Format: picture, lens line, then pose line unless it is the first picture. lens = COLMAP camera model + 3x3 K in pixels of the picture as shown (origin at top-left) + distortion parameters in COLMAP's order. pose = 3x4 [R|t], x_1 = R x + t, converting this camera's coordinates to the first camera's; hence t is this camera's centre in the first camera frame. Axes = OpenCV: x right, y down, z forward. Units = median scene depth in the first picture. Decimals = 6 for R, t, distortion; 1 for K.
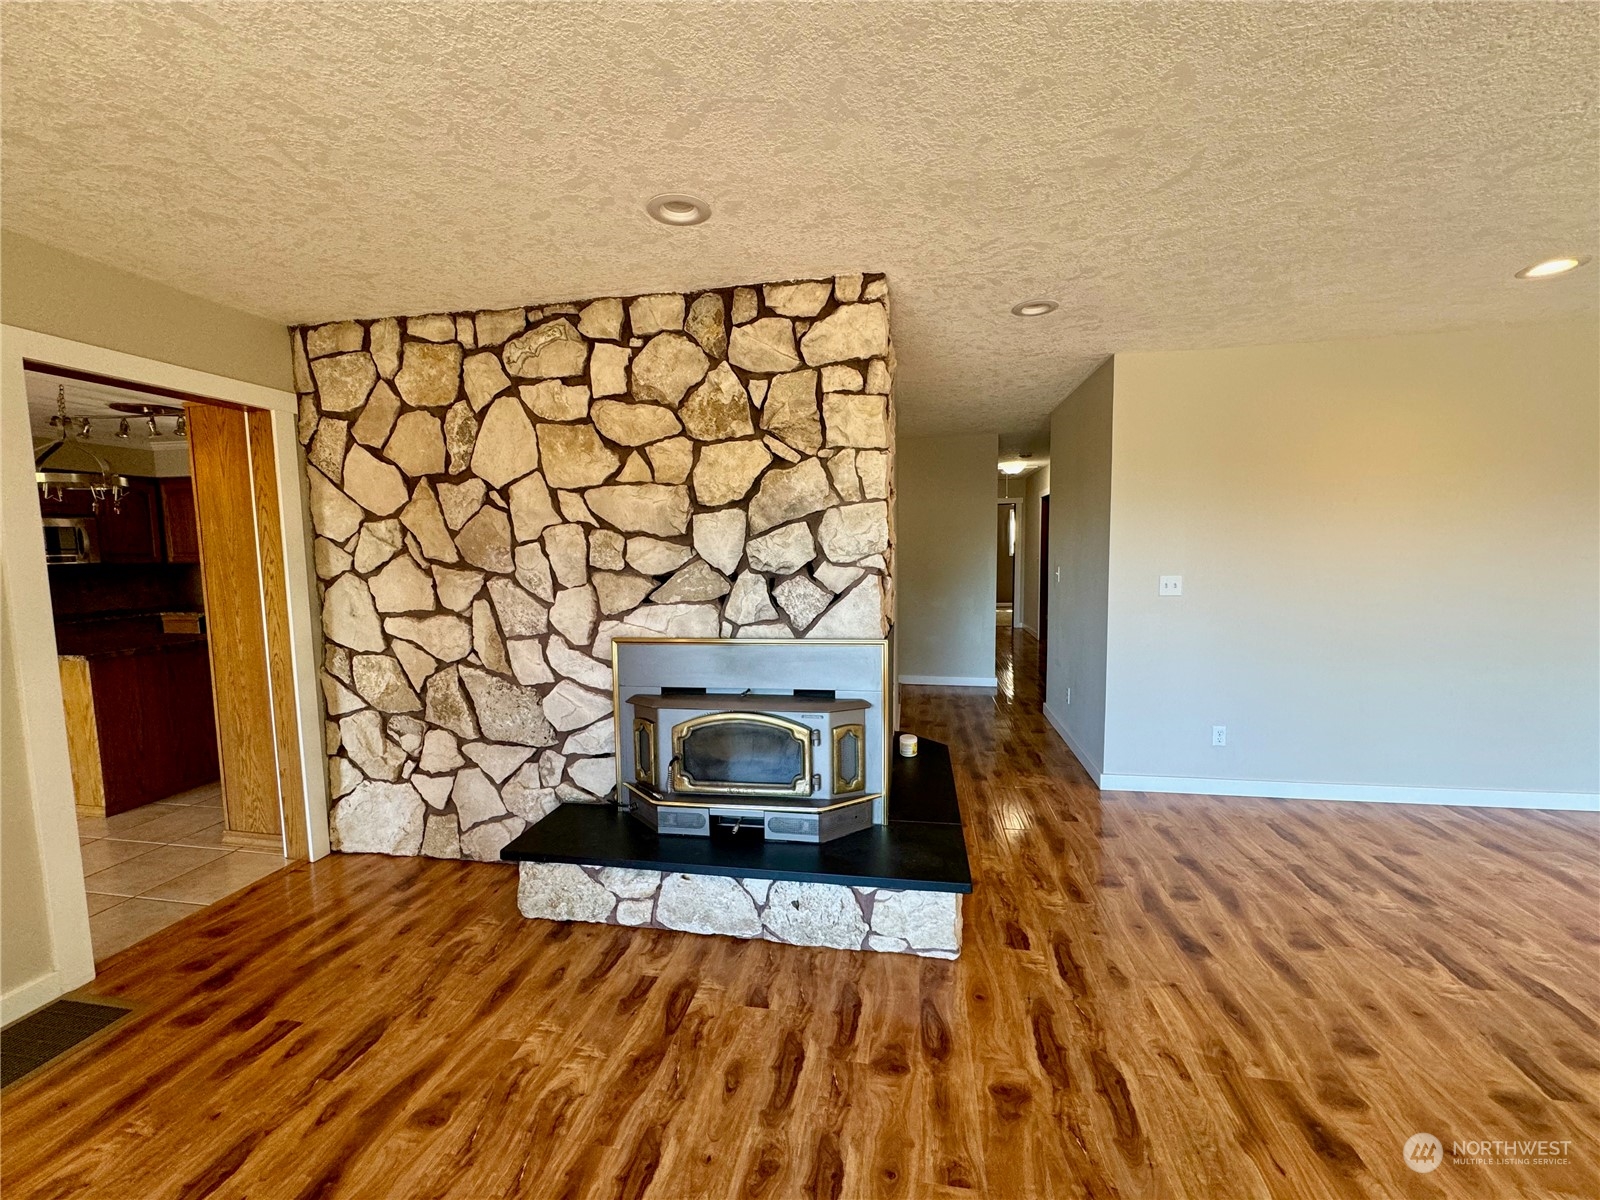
lens RADIAL K [[636.0, 0, 799.6], [0, 636.0, 600.5], [0, 0, 1]] dist [-0.003859, 0.000771]
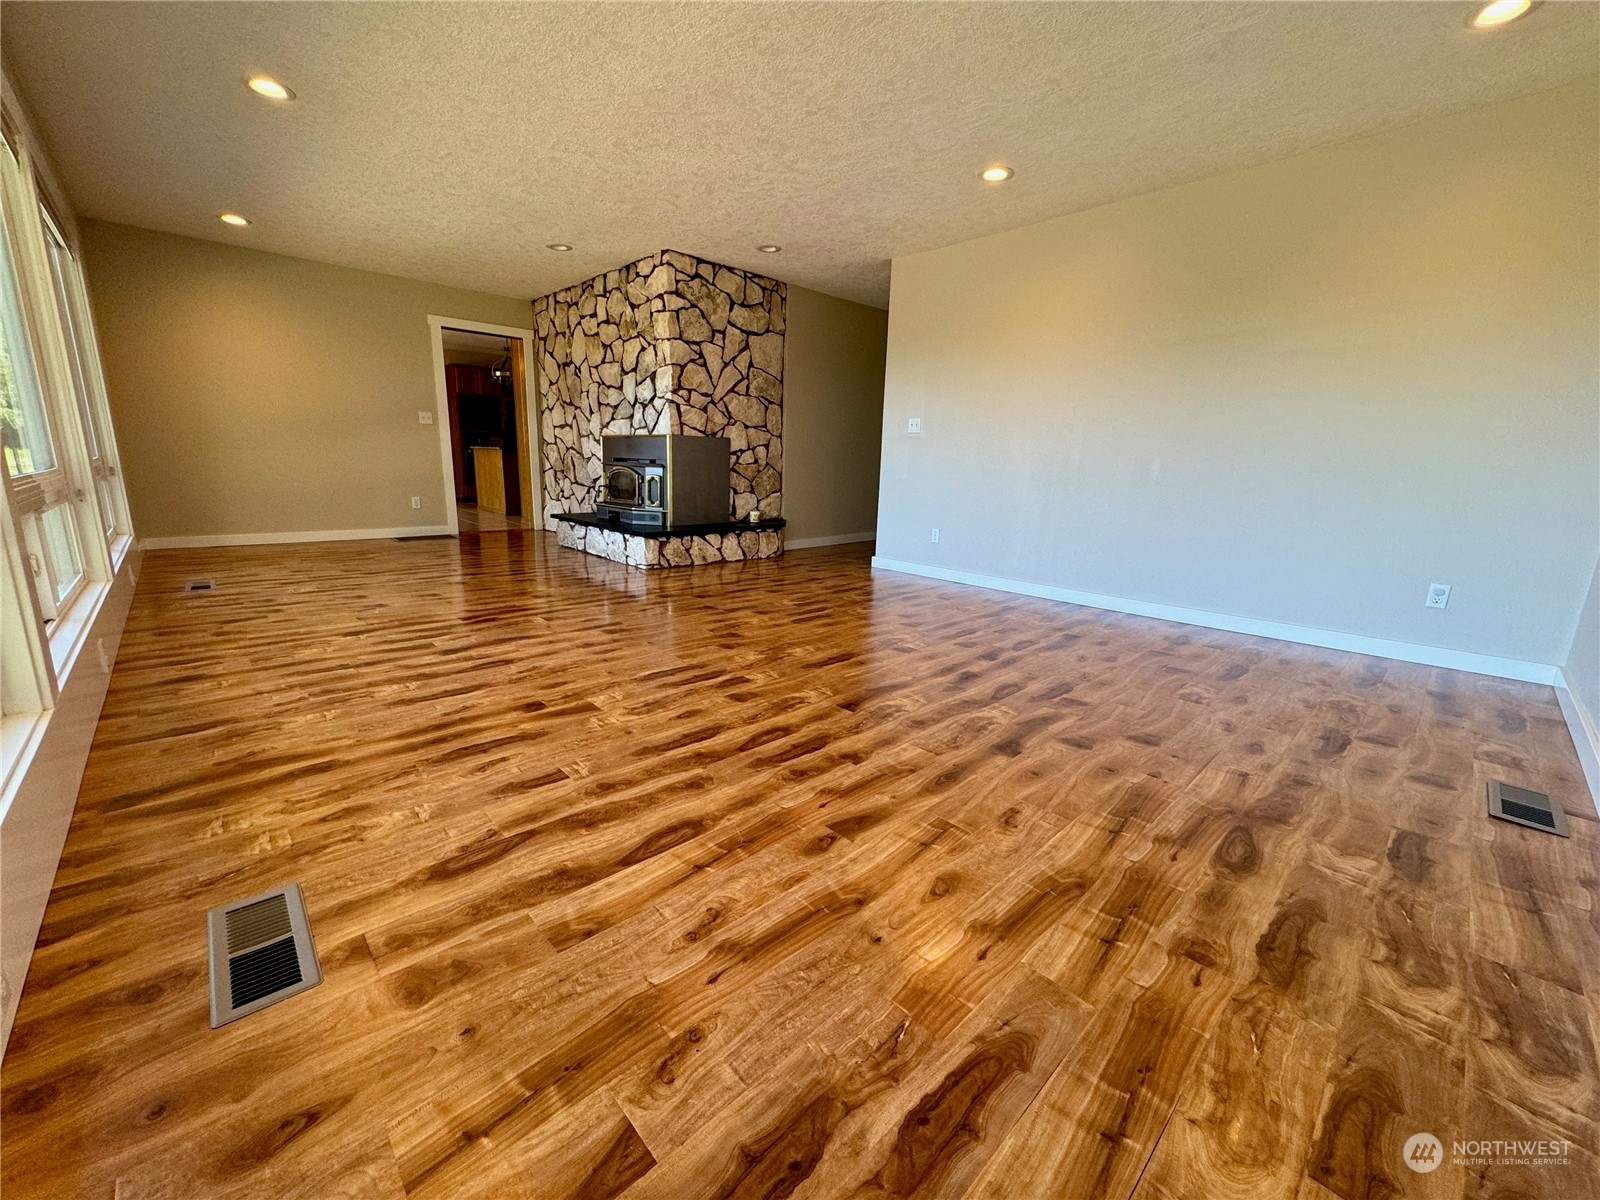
lens RADIAL K [[636.0, 0, 802.1], [0, 636.0, 601.6], [0, 0, 1]] dist [-0.003859, 0.000771]
pose [[0.804745, 0.171061, -0.568440, 1.711695], [-0.096585, 0.982552, 0.158945, 0.220561], [0.585711, -0.073007, 0.807225, -0.452785]]
